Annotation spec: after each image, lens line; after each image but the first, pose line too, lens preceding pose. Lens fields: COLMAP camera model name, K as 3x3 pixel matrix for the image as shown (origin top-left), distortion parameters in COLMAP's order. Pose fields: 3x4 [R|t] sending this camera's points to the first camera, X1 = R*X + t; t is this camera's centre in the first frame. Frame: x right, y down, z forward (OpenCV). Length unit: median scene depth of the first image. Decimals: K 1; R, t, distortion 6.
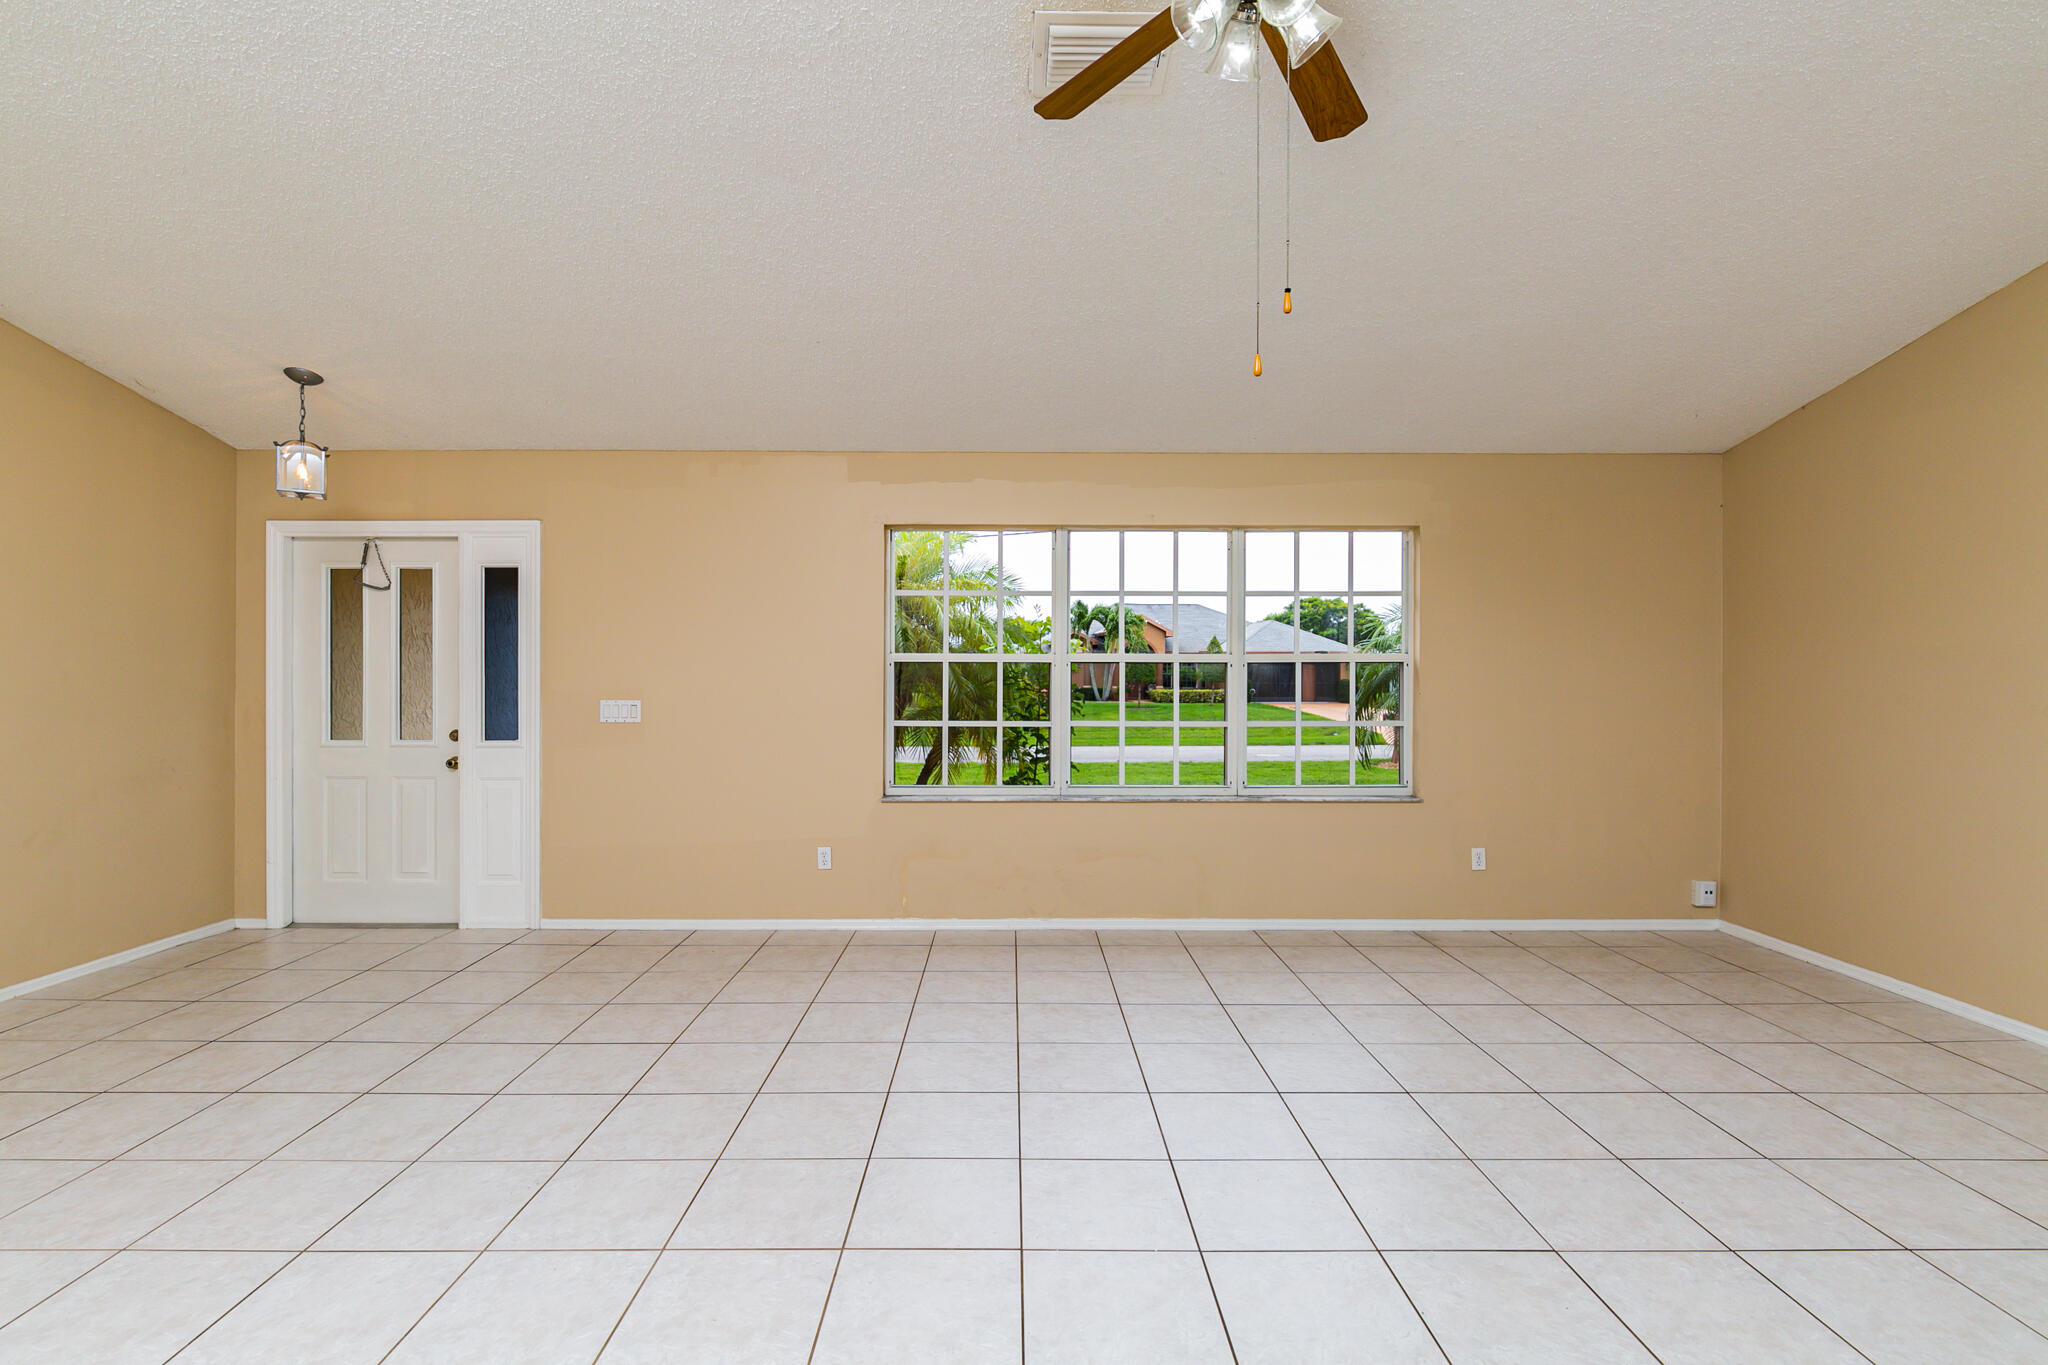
lens RADIAL K [[945.4, 0, 1005.2], [0, 945.4, 669.6], [0, 0, 1]] dist [-0.009156, 0.002538]
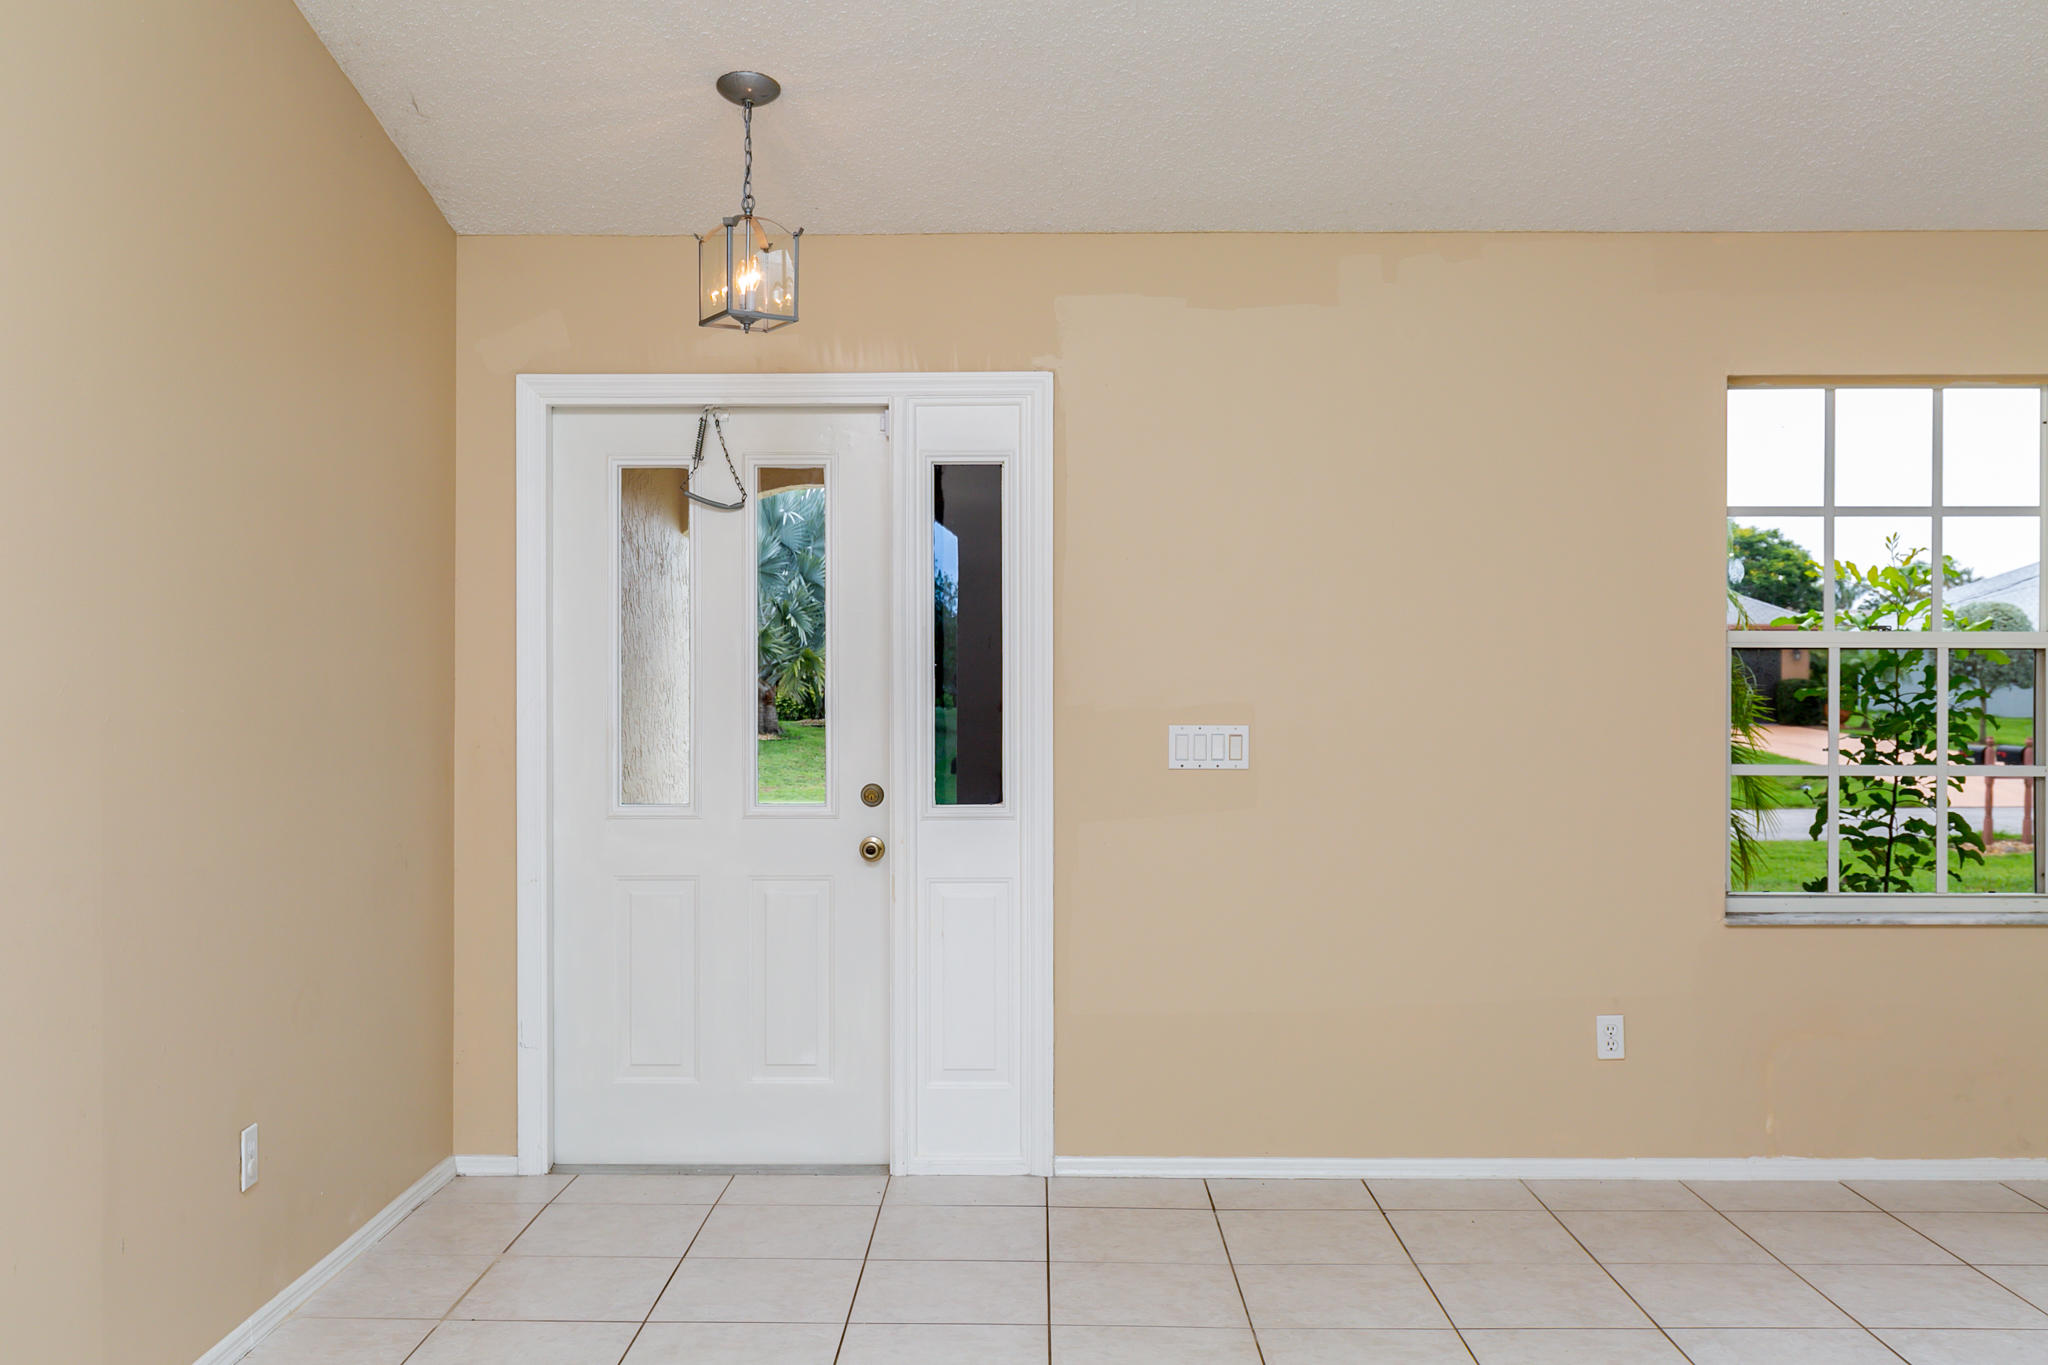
lens RADIAL K [[1861.0, 0, 1037.4], [0, 1861.0, 672.3], [0, 0, 1]] dist [0.008519, 0.000000]
pose [[0.999805, -0.002285, -0.019625, -0.476628], [0.002374, 0.999987, 0.004481, -0.000703], [0.019614, -0.004527, 0.999797, -0.001923]]
